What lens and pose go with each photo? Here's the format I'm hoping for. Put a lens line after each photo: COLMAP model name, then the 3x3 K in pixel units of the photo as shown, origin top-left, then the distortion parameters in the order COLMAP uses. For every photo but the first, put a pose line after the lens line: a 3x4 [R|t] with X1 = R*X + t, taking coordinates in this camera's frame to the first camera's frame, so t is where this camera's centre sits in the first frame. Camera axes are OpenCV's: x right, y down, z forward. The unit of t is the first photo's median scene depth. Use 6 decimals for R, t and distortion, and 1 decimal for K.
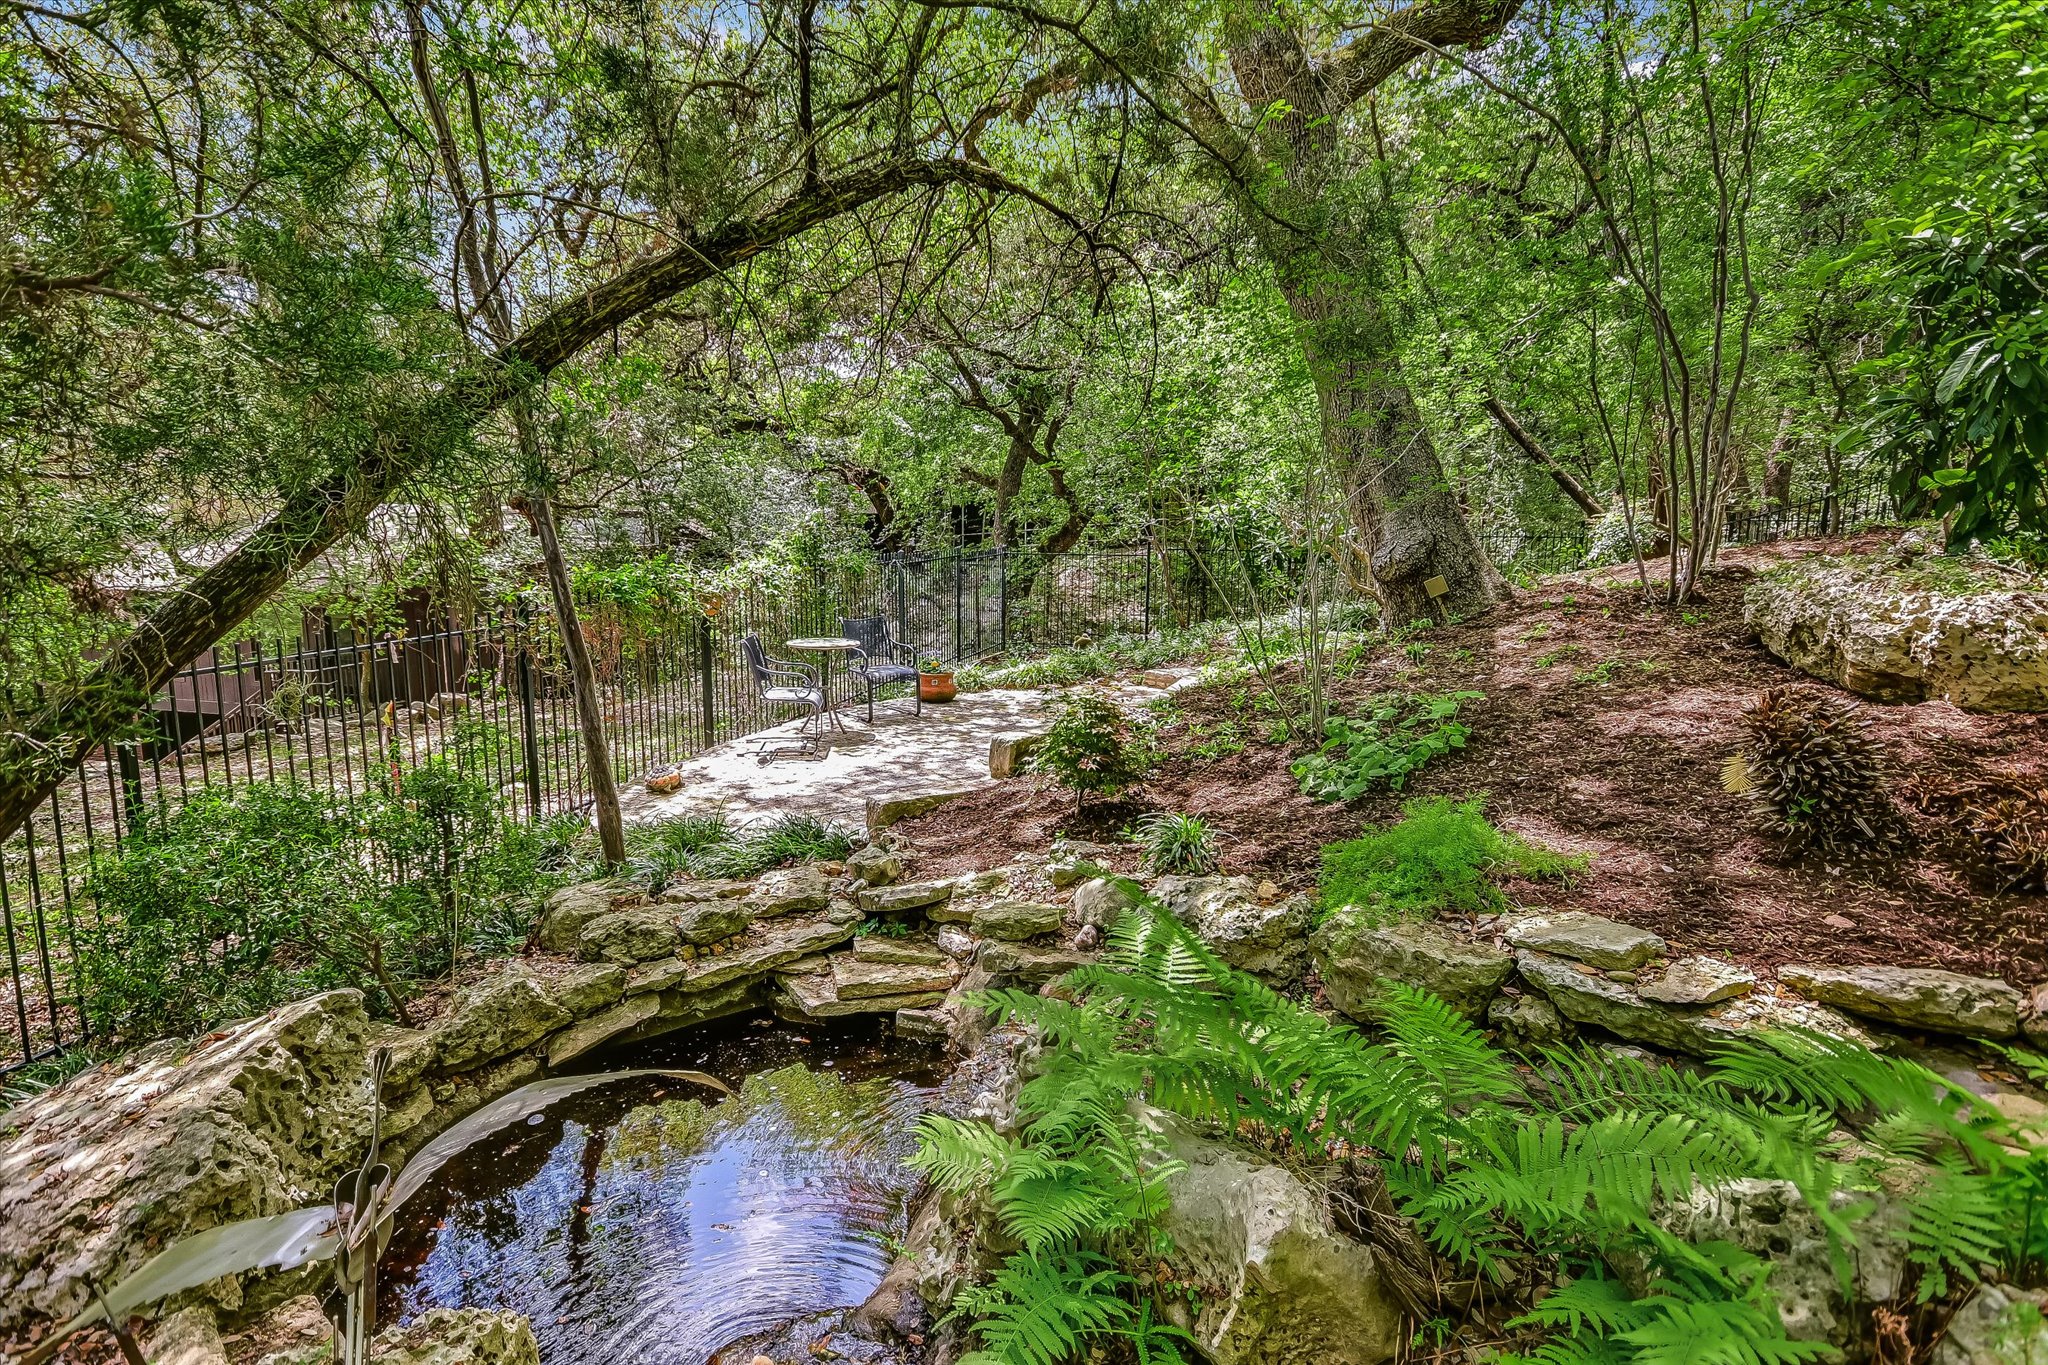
lens RADIAL K [[1000.3, 0, 1024.0], [0, 1000.3, 682.5], [0, 0, 1]] dist [0.011088, 0.000689]
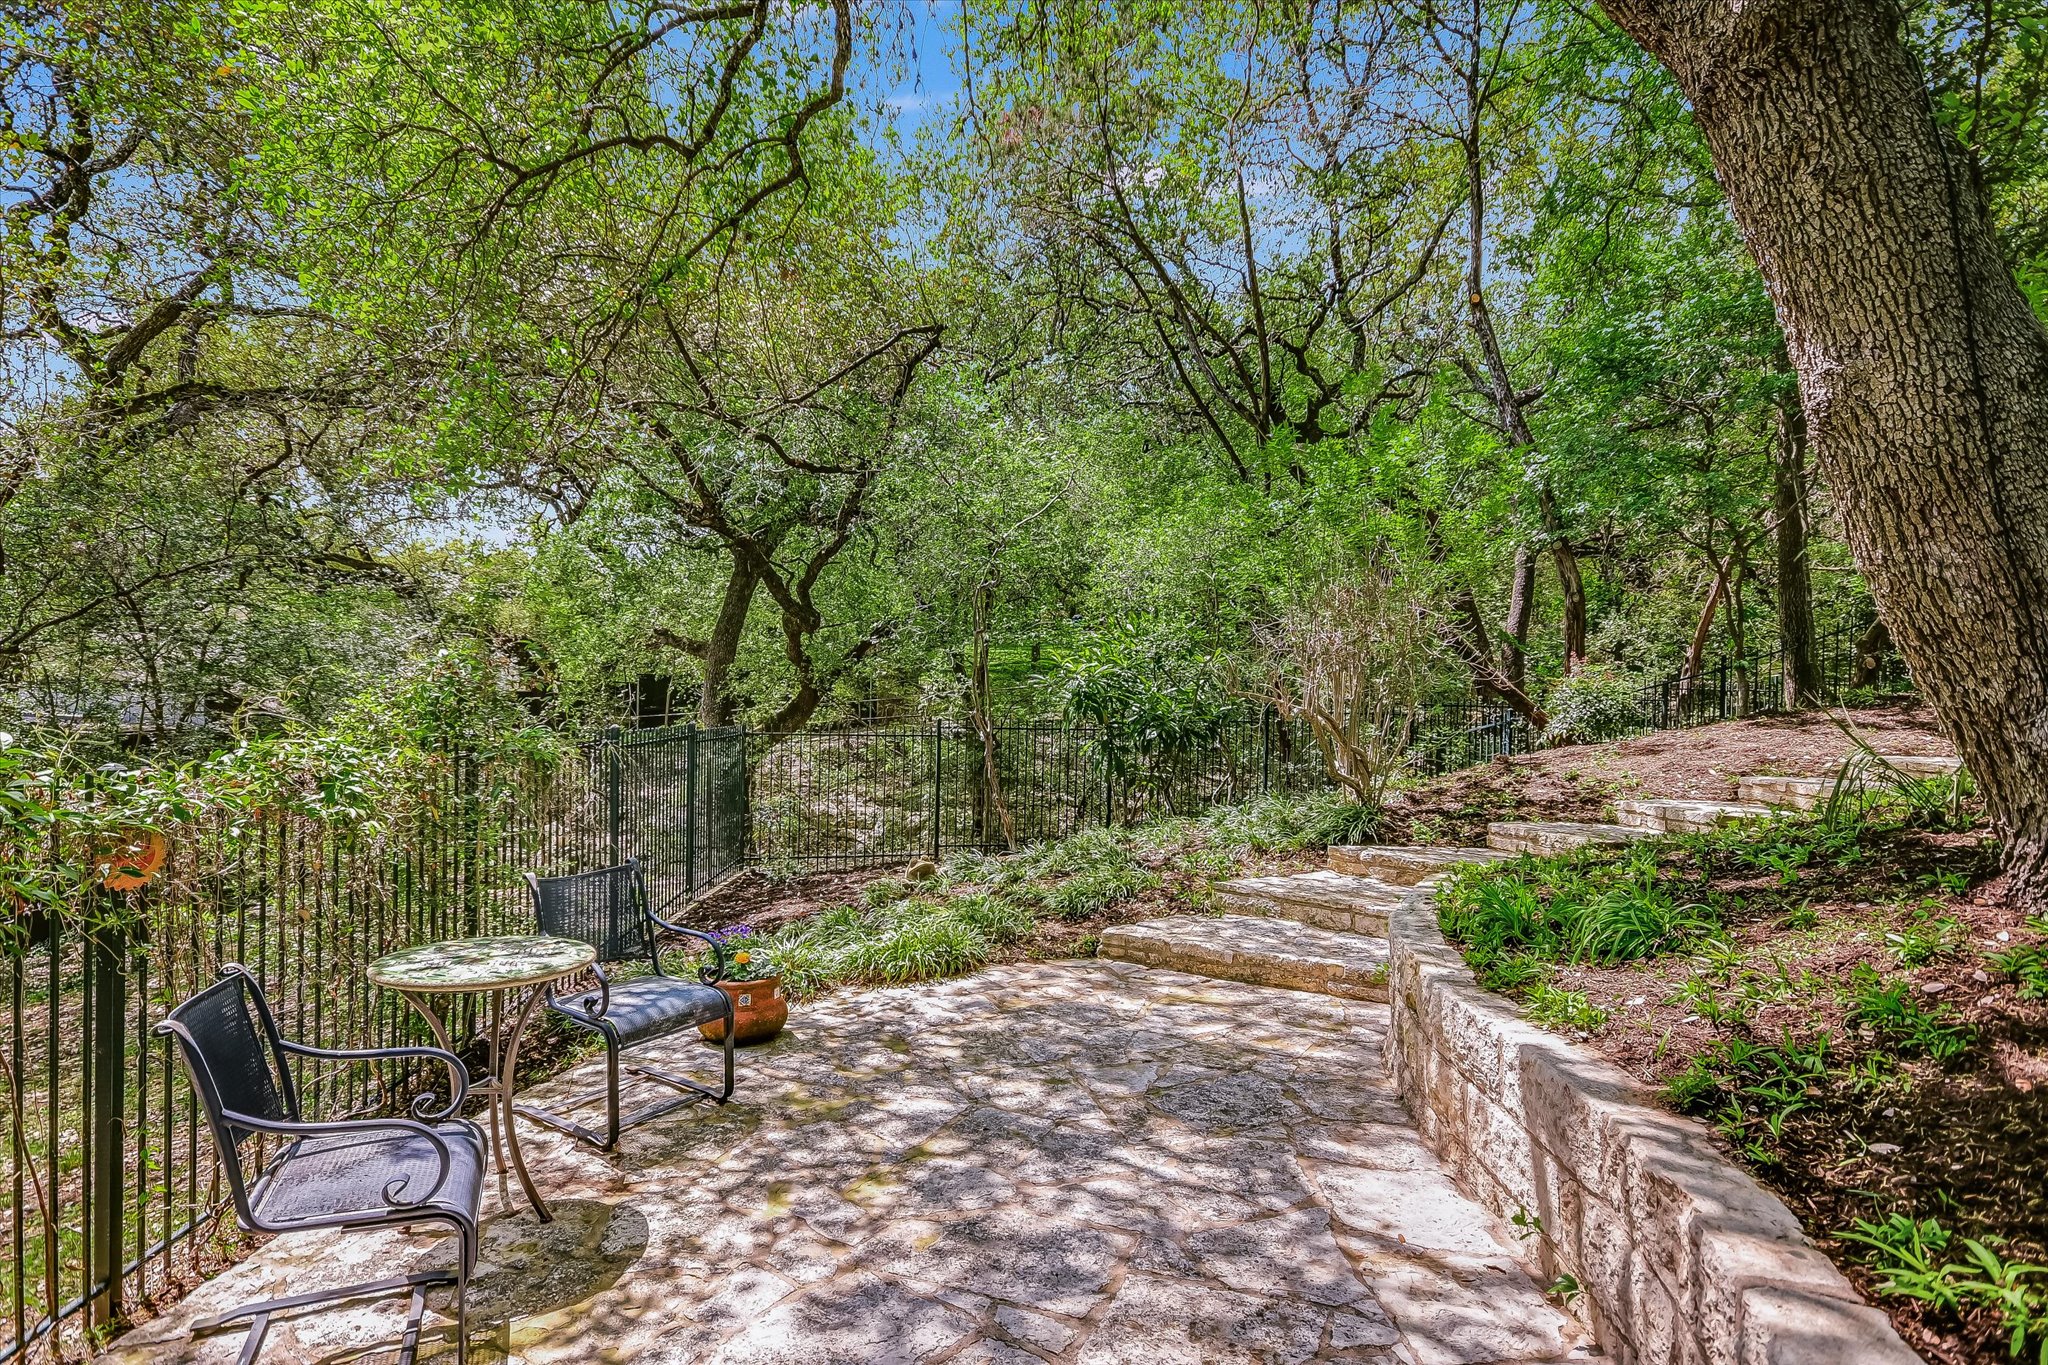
lens RADIAL K [[1000.3, 0, 1024.0], [0, 1000.3, 682.5], [0, 0, 1]] dist [0.011088, 0.000689]
pose [[0.949509, 0.008279, 0.313629, -0.103130], [0.048470, 0.983779, -0.172711, -0.052511], [-0.309972, 0.179192, 0.933706, 0.464415]]
